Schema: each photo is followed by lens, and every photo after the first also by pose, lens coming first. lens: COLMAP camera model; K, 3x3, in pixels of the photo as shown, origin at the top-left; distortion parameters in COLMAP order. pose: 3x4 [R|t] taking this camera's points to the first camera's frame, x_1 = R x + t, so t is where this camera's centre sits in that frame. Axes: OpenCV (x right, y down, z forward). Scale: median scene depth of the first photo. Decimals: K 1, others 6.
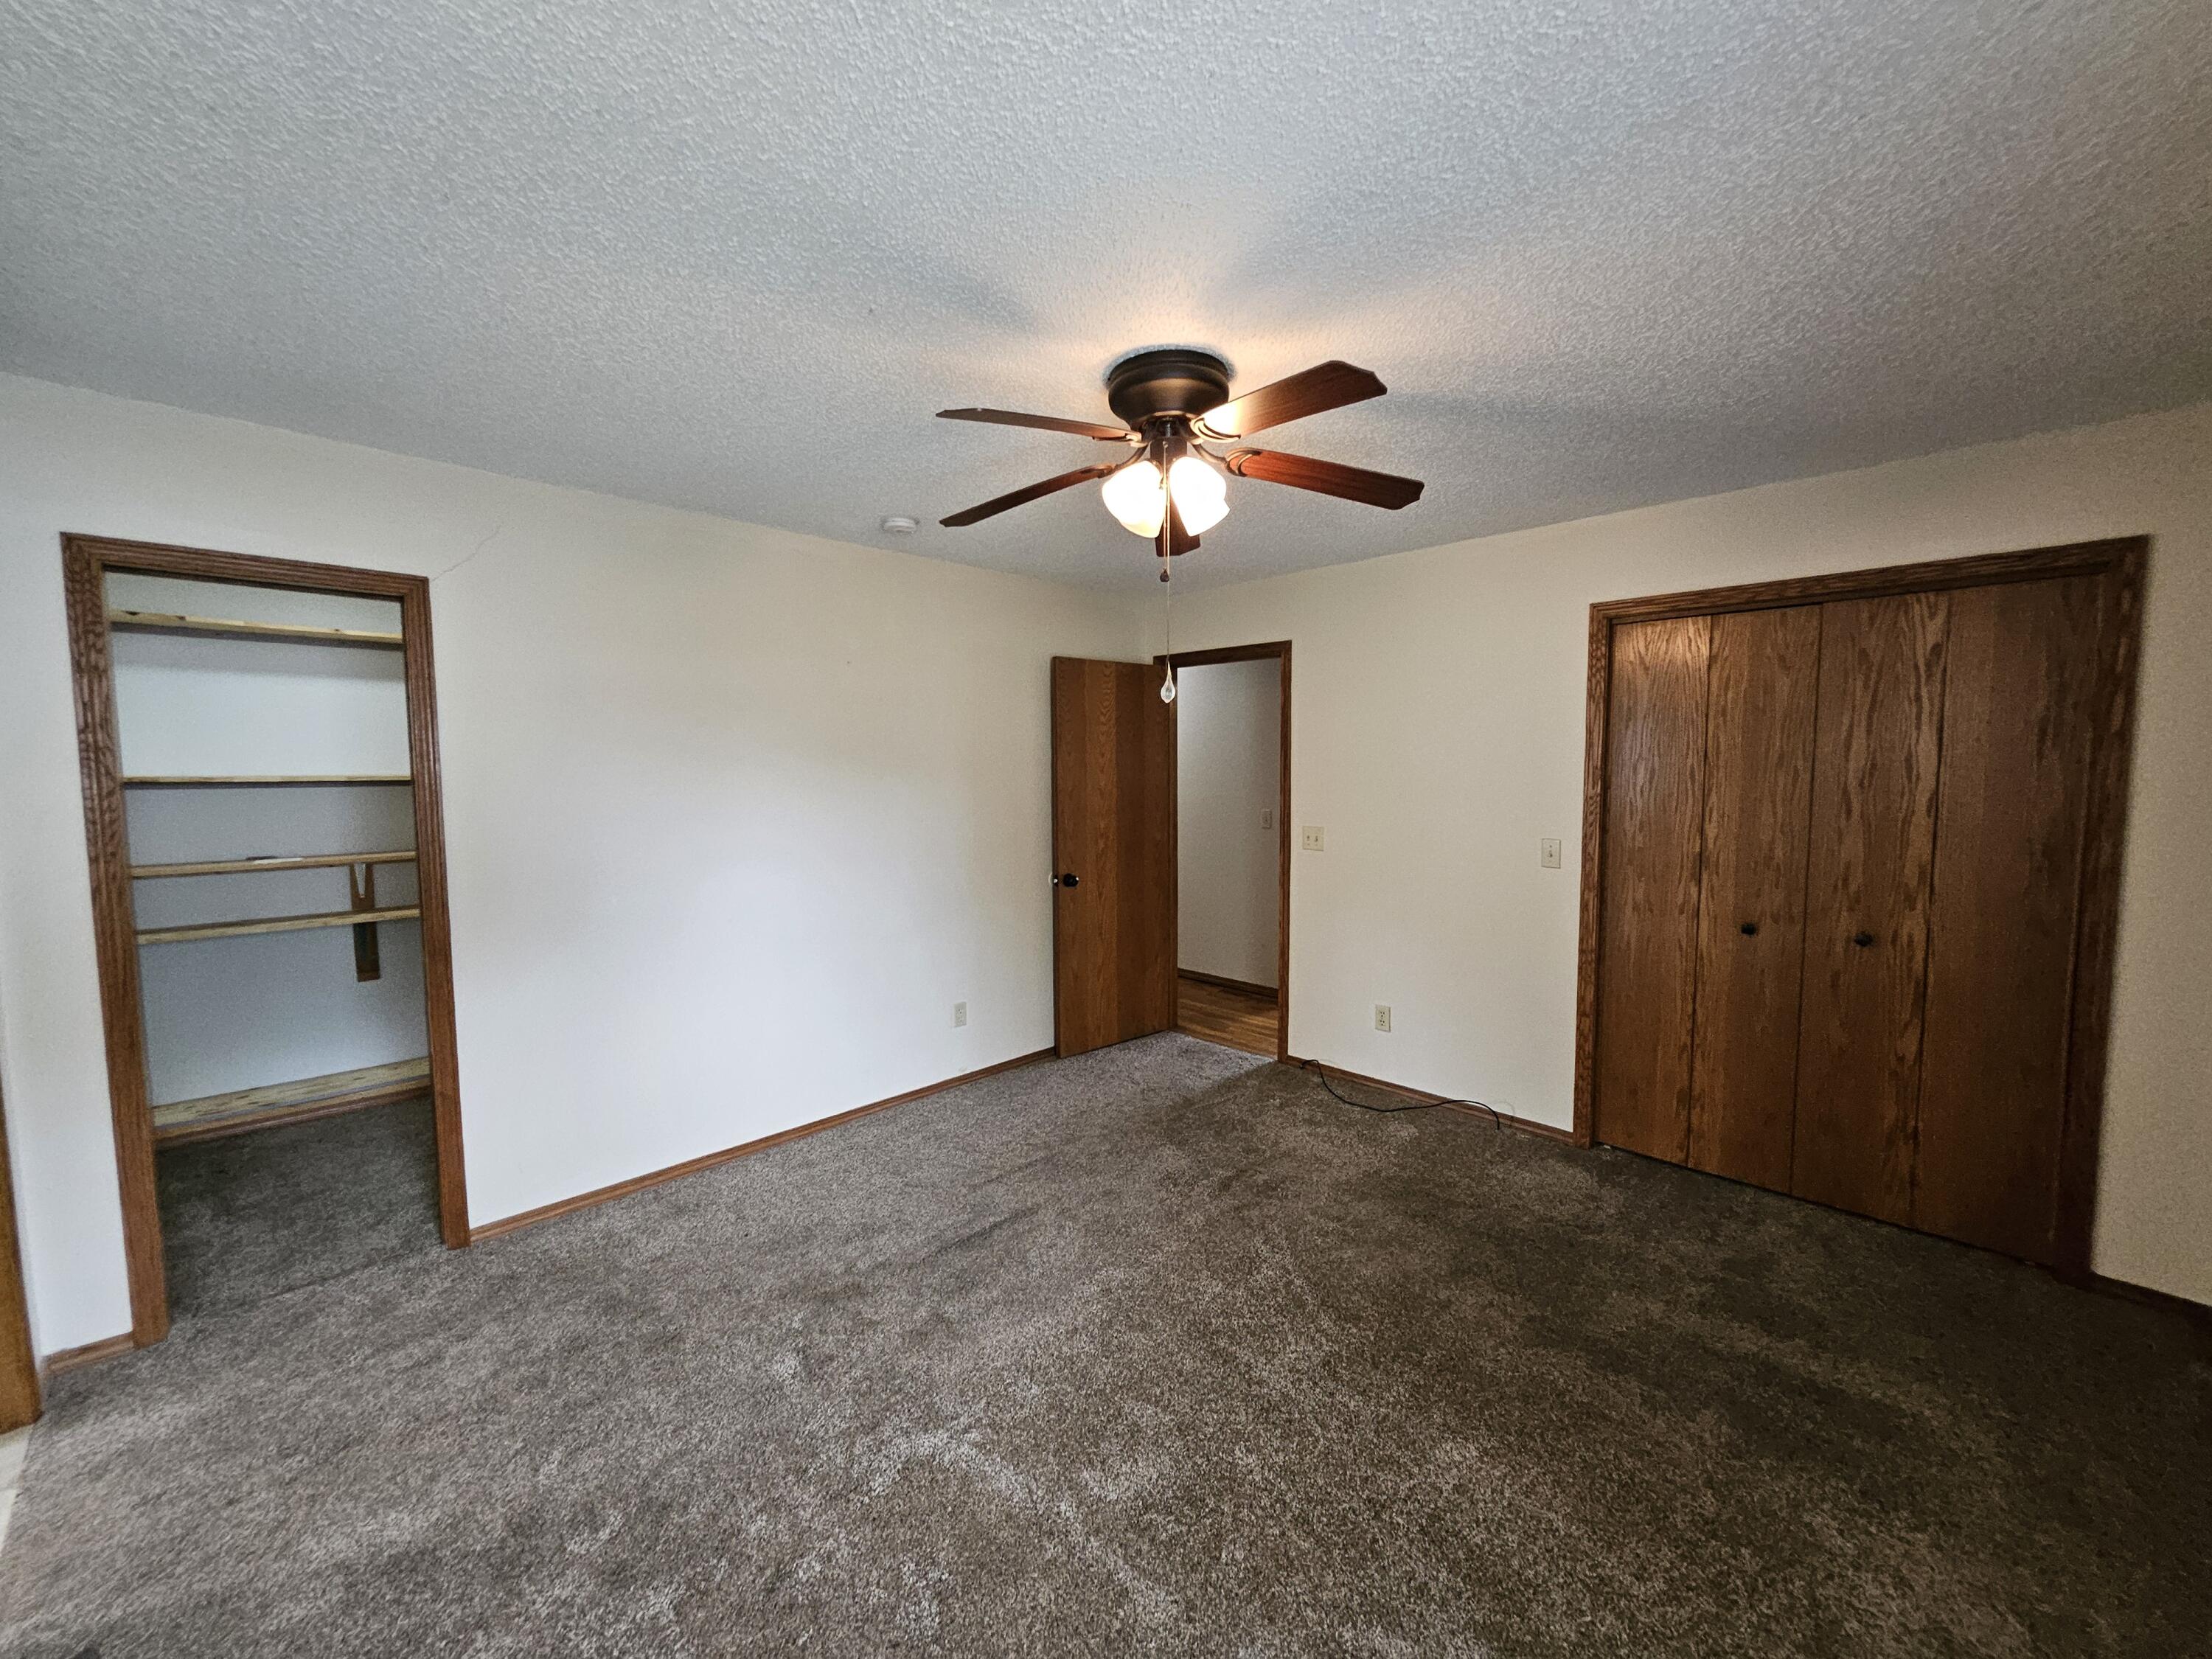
lens RADIAL K [[864.5, 0, 1100.5], [0, 864.5, 826.2], [0, 0, 1]] dist [-0.001588, -0.001118]
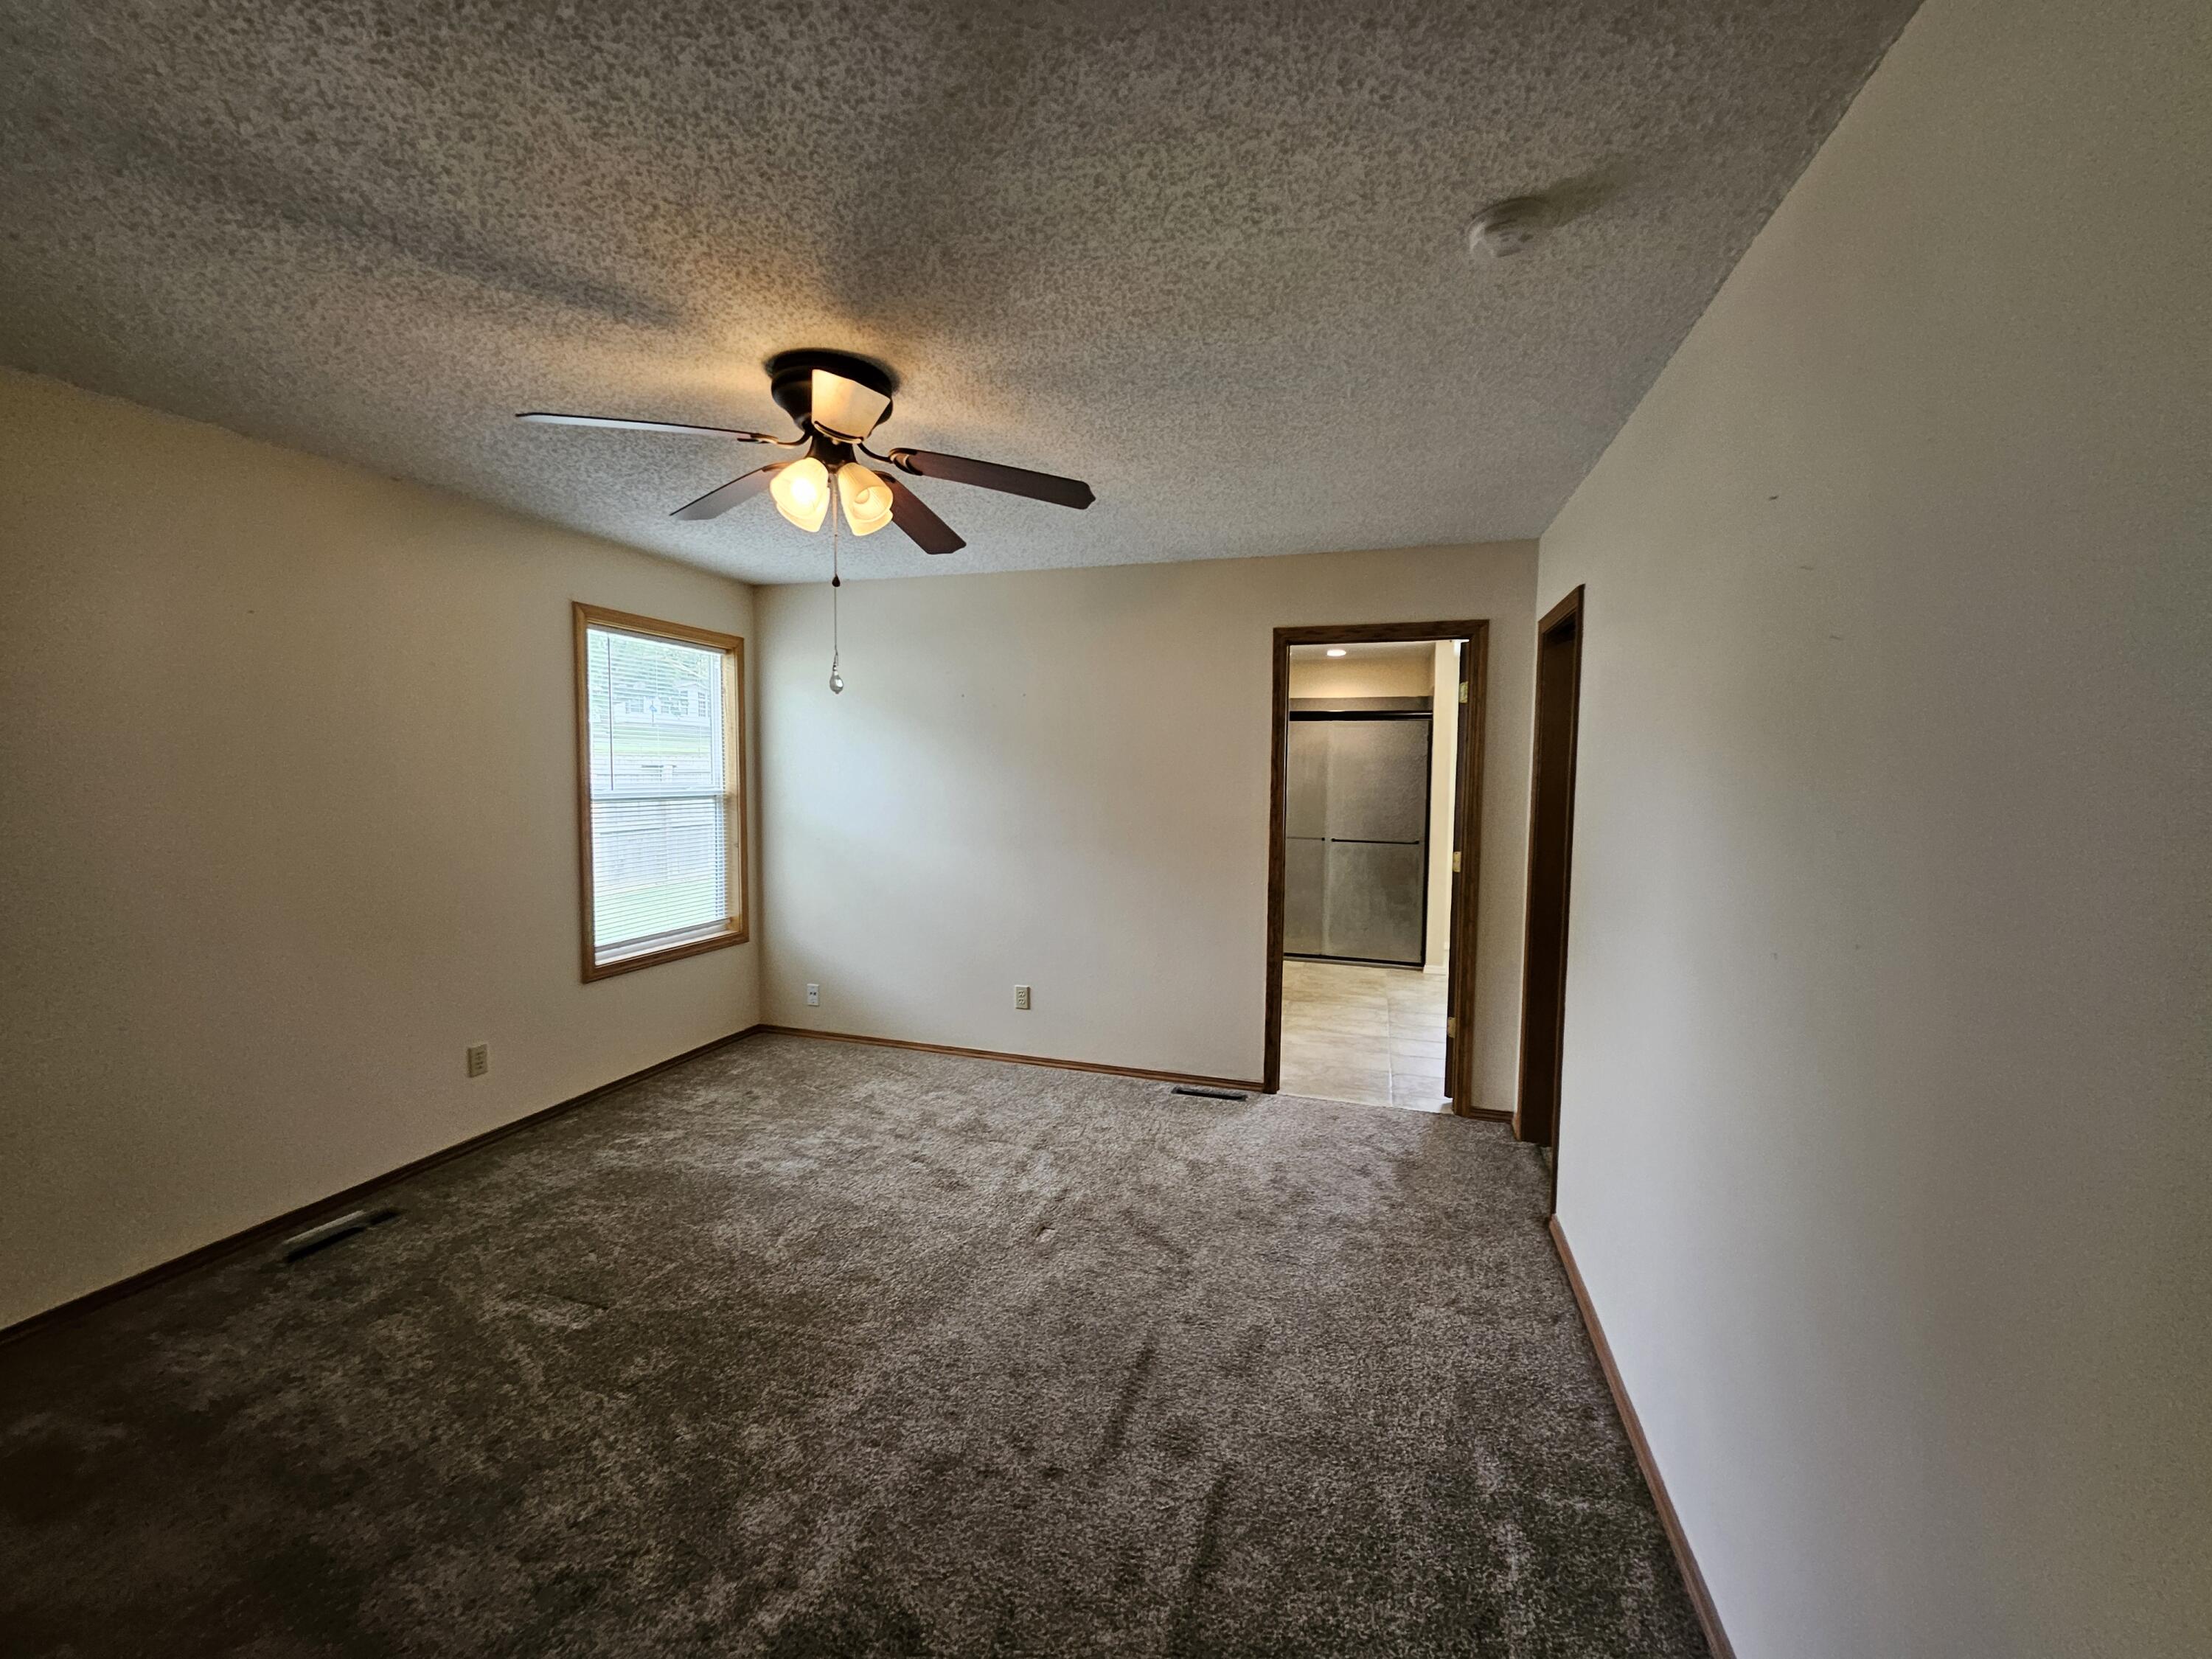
lens RADIAL K [[864.5, 0, 1105.3], [0, 864.5, 831.9], [0, 0, 1]] dist [-0.001588, -0.001118]
pose [[-0.882710, 0.027257, -0.469126, 0.200725], [-0.042987, 0.989447, 0.138375, -0.096044], [0.467947, 0.142311, -0.872223, 1.462535]]
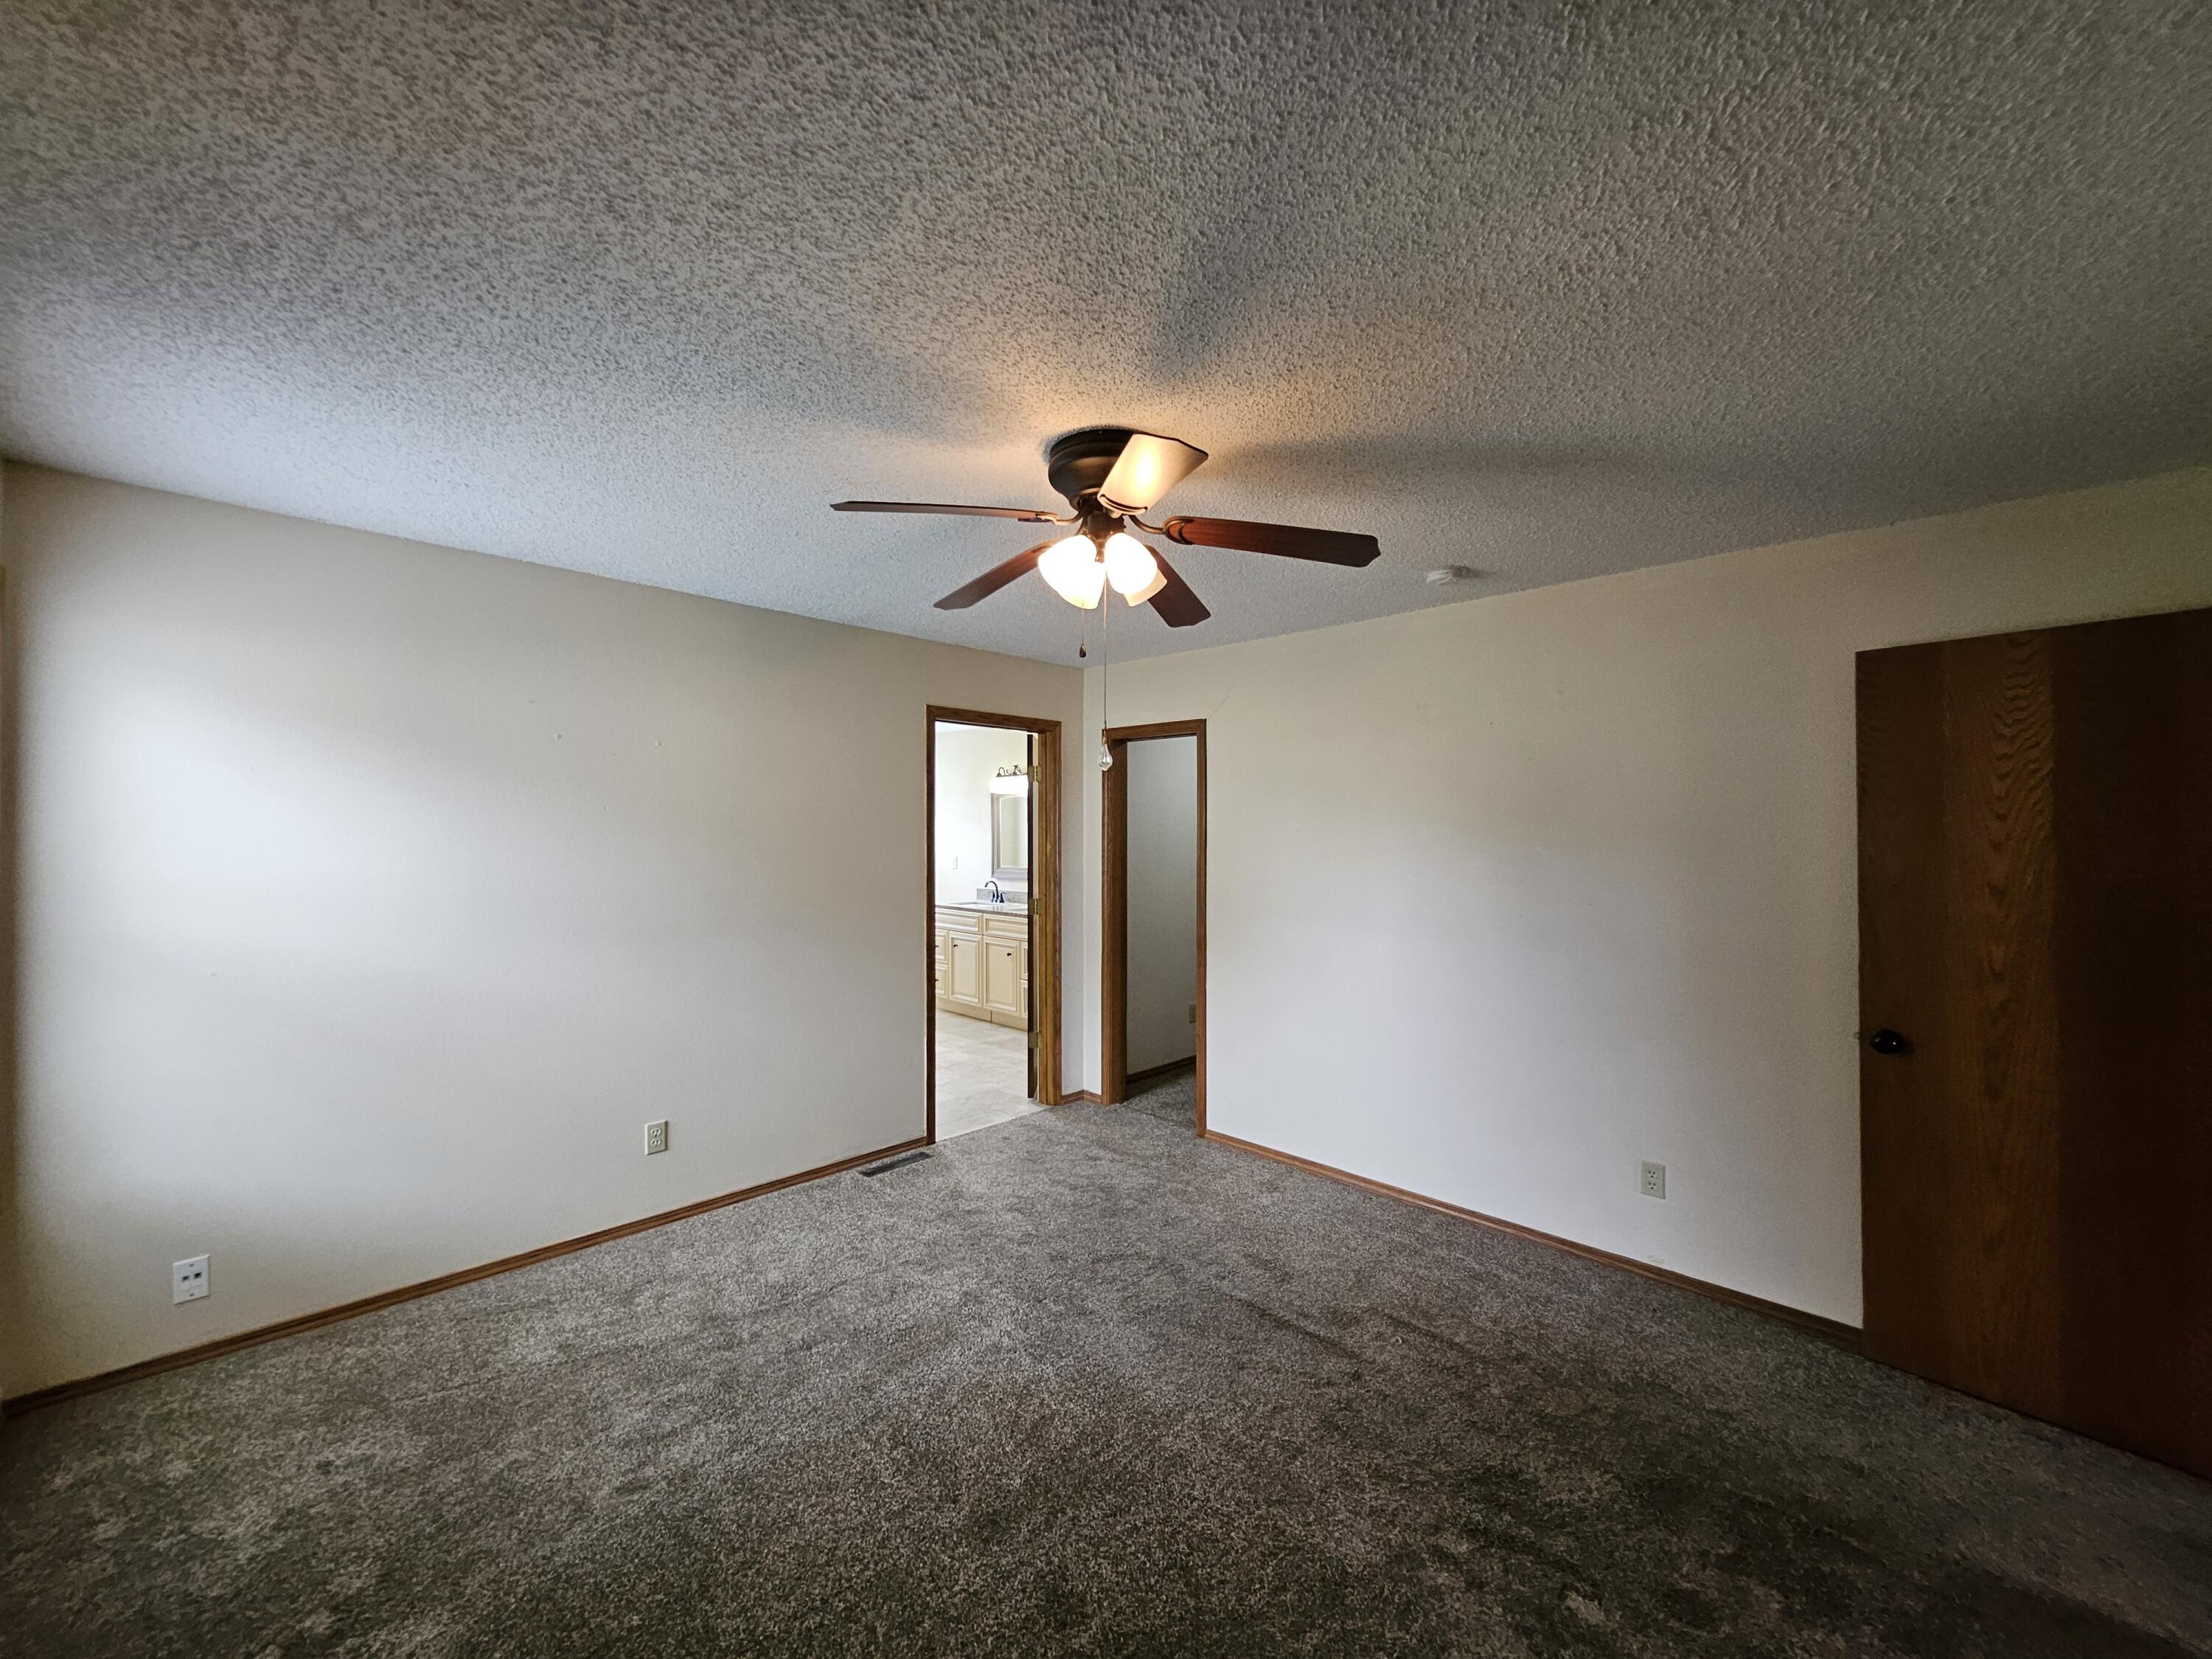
lens RADIAL K [[864.5, 0, 1100.9], [0, 864.5, 823.0], [0, 0, 1]] dist [-0.001588, -0.001118]
pose [[0.005420, -0.004875, -0.999973, 0.762649], [-0.076232, 0.997076, -0.005274, -0.054167], [0.997075, 0.076259, 0.005033, 0.702335]]
